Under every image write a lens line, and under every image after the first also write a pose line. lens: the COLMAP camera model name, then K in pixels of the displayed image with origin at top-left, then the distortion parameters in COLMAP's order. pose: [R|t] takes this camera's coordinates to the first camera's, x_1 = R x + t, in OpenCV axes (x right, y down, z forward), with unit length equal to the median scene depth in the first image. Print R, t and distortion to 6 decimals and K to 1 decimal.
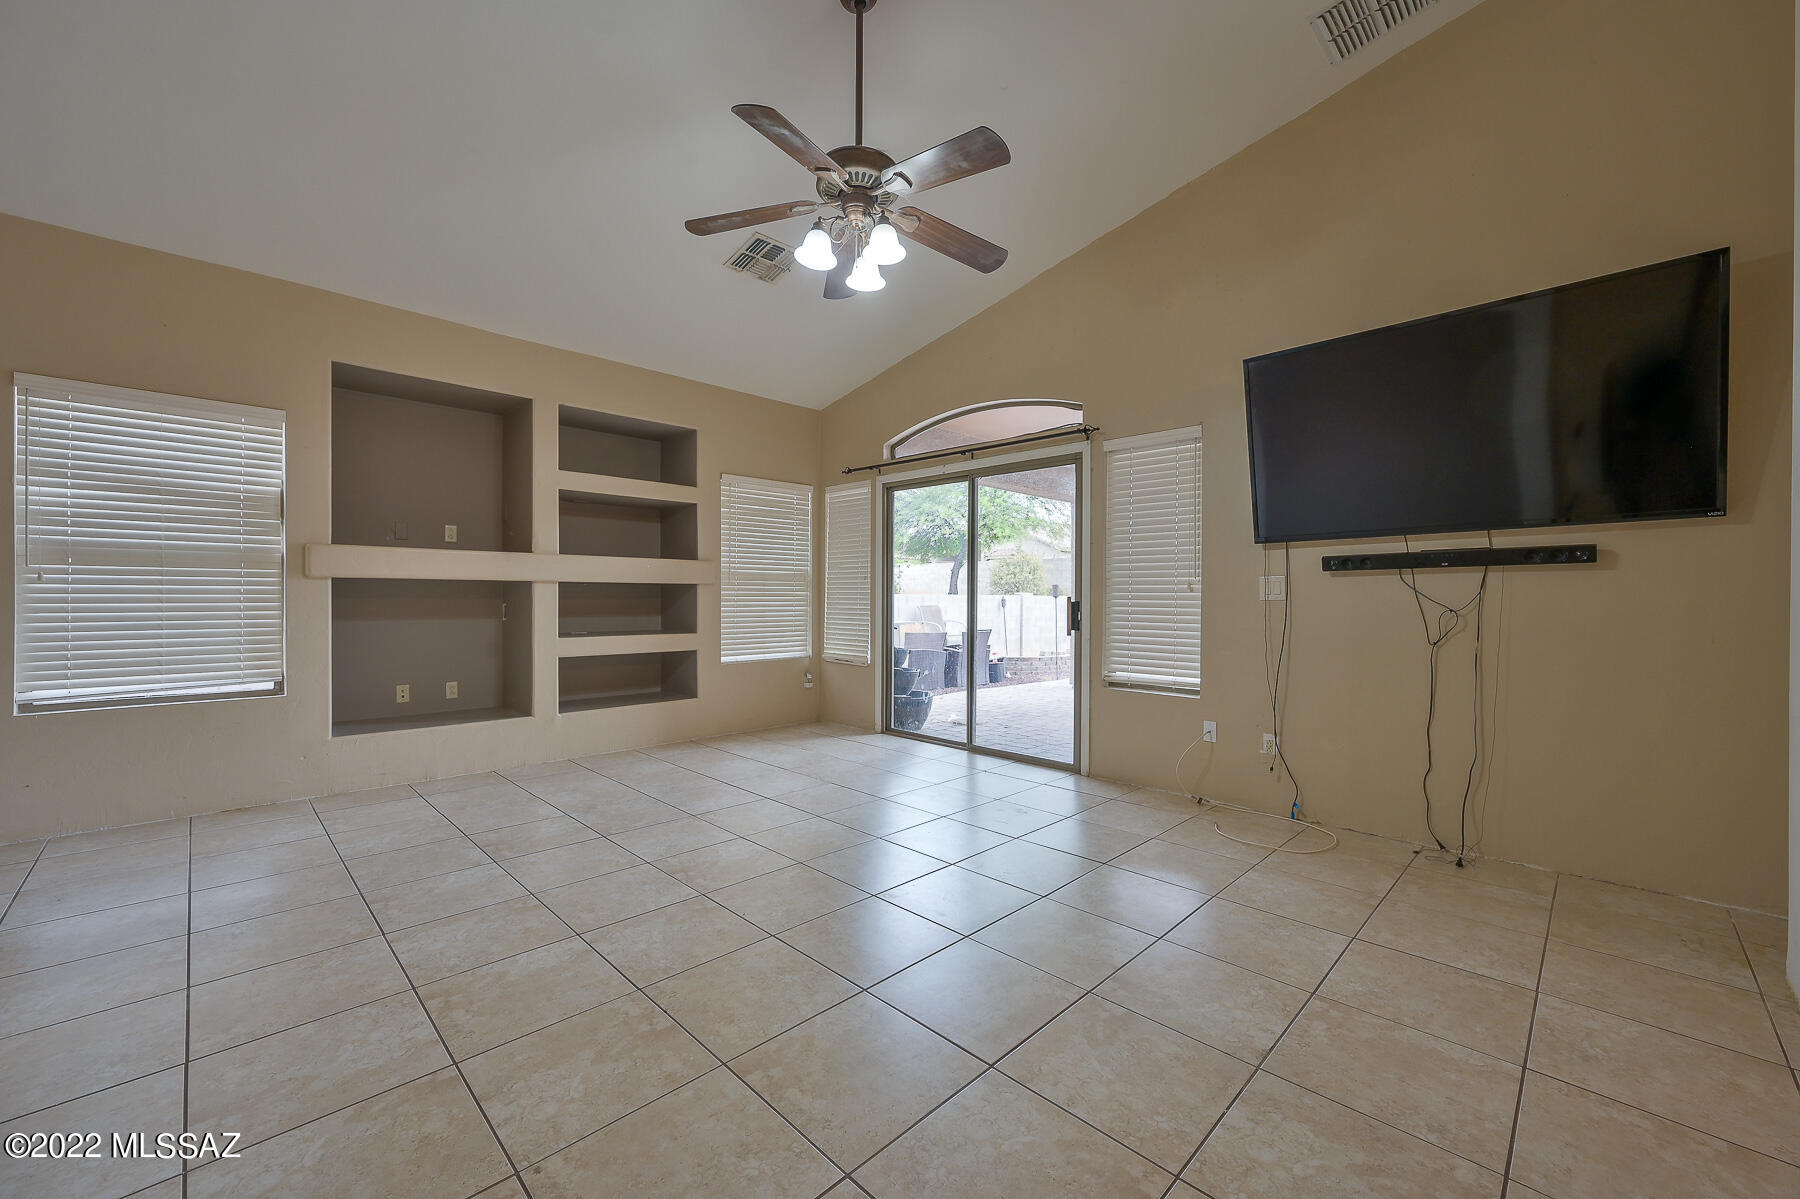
lens RADIAL K [[707.8, 0, 907.0], [0, 707.8, 599.9], [0, 0, 1]] dist [0.001266, 0.000097]
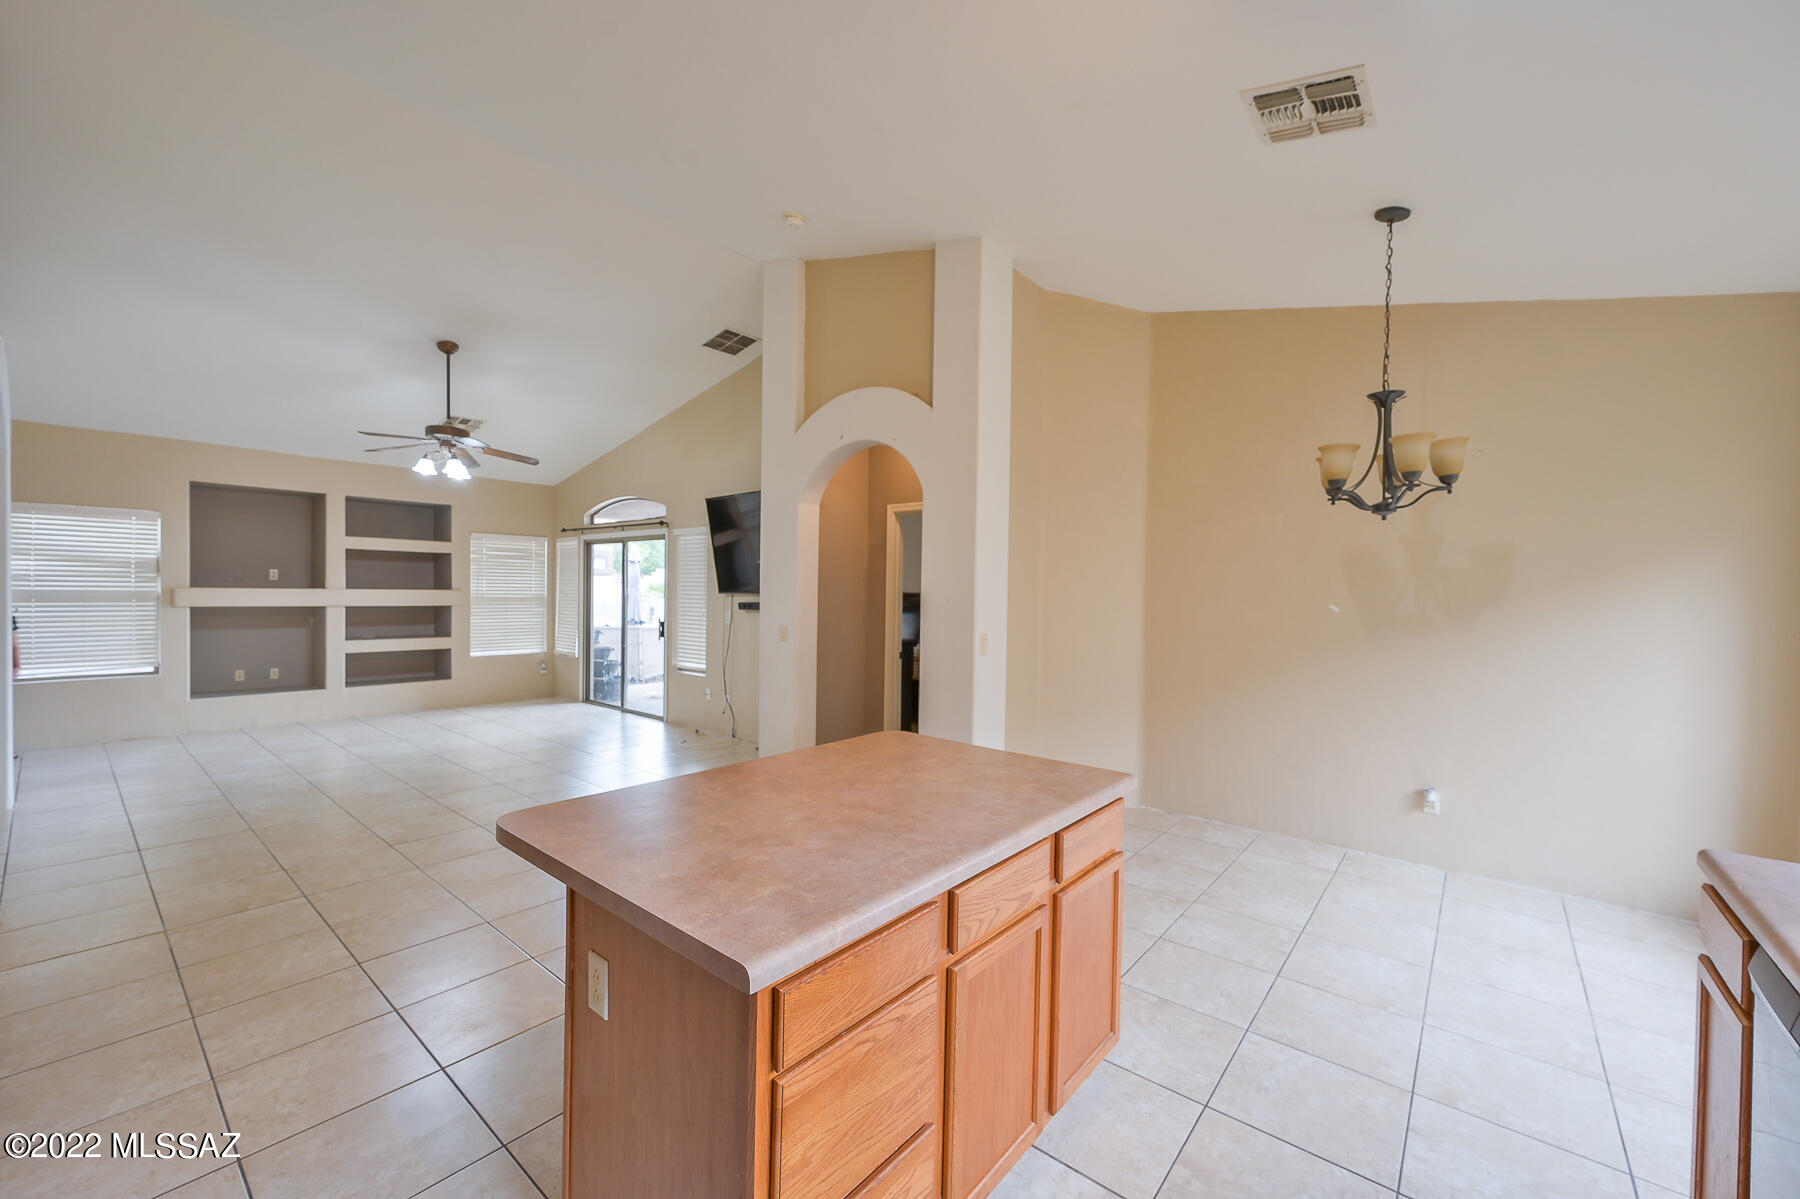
lens RADIAL K [[708.6, 0, 904.7], [0, 708.6, 602.3], [0, 0, 1]] dist [-0.000965, -0.000061]
pose [[0.995906, 0.007864, 0.090049, 0.647151], [-0.008867, 0.999903, 0.010743, -0.064410], [-0.089956, -0.011498, 0.995879, -0.736959]]
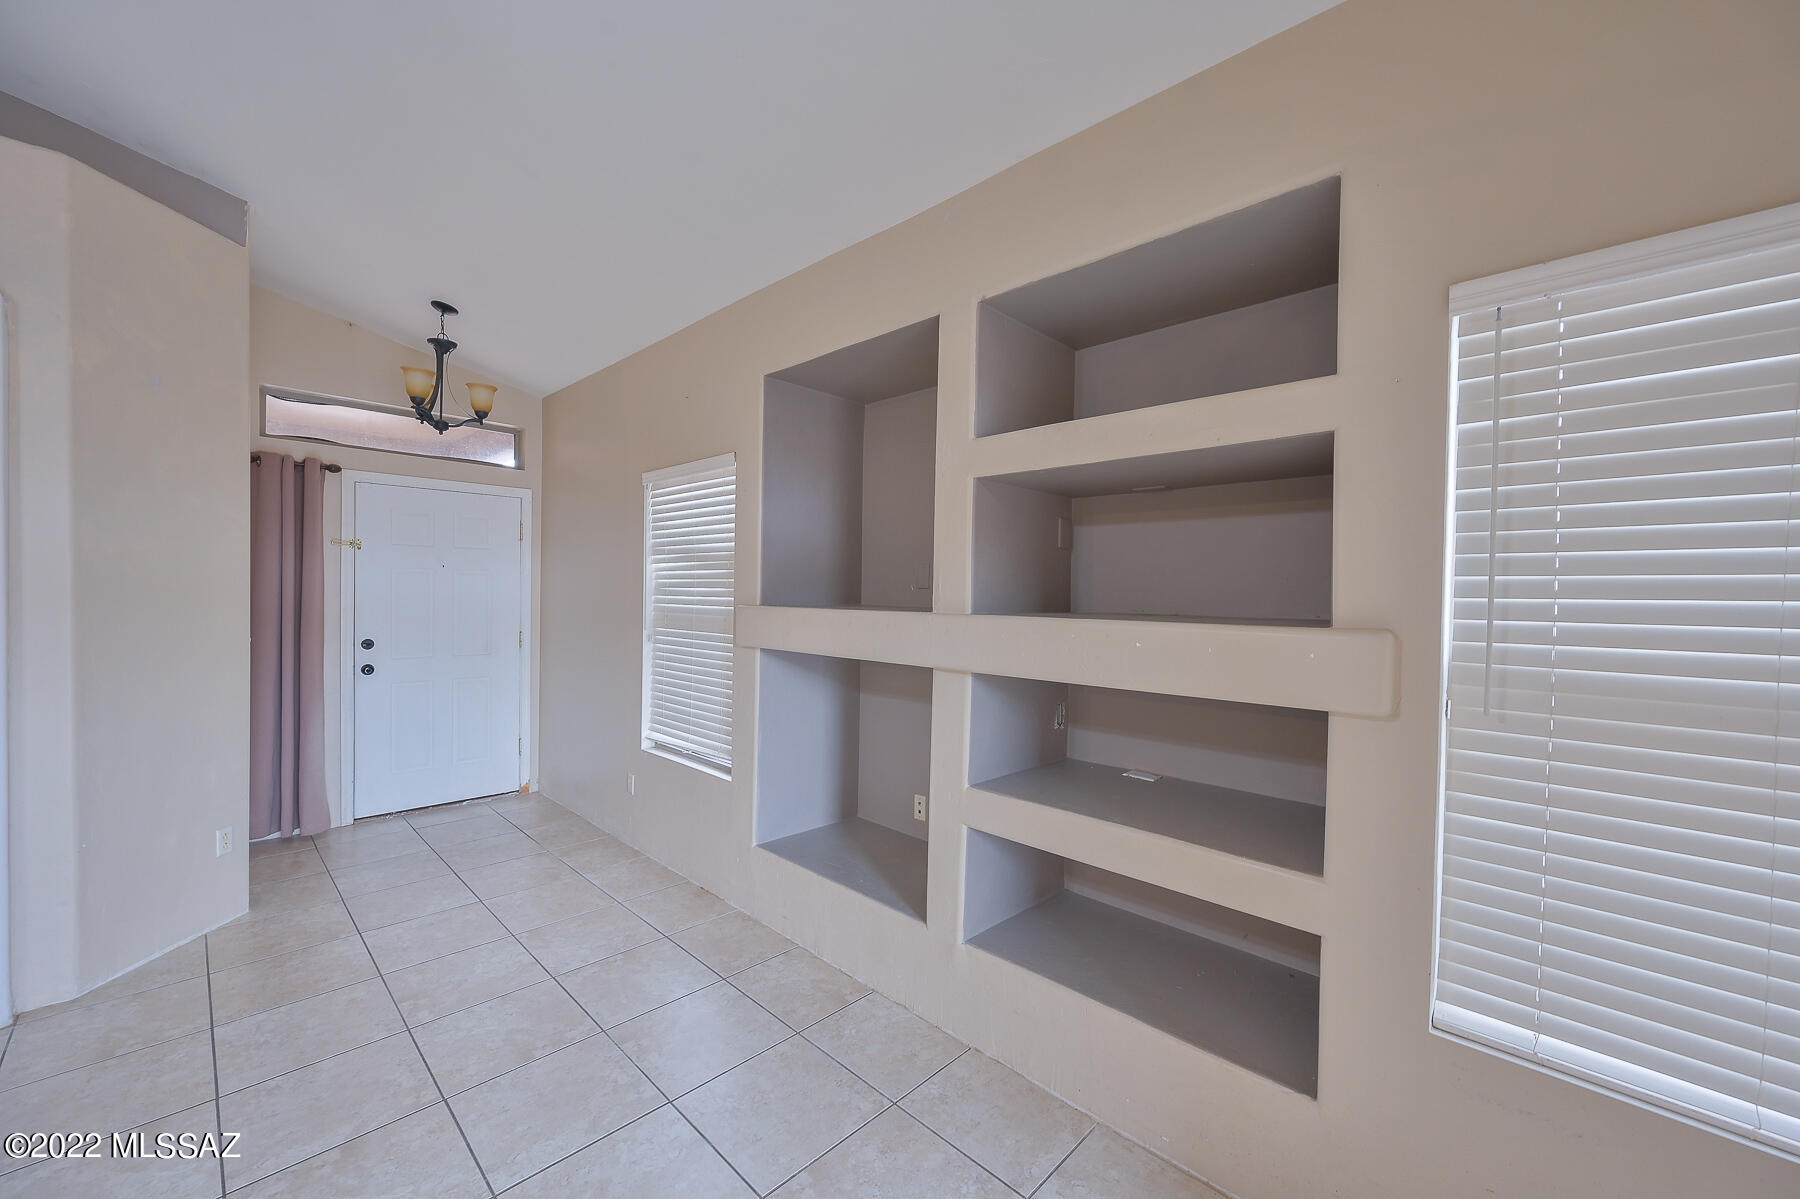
lens RADIAL K [[707.8, 0, 907.0], [0, 707.8, 599.9], [0, 0, 1]] dist [0.001266, 0.000097]
pose [[0.005485, 0.002397, -0.999982, -0.009504], [-0.020992, 0.999777, 0.002282, -0.075854], [0.999765, 0.020980, 0.005535, 0.977991]]
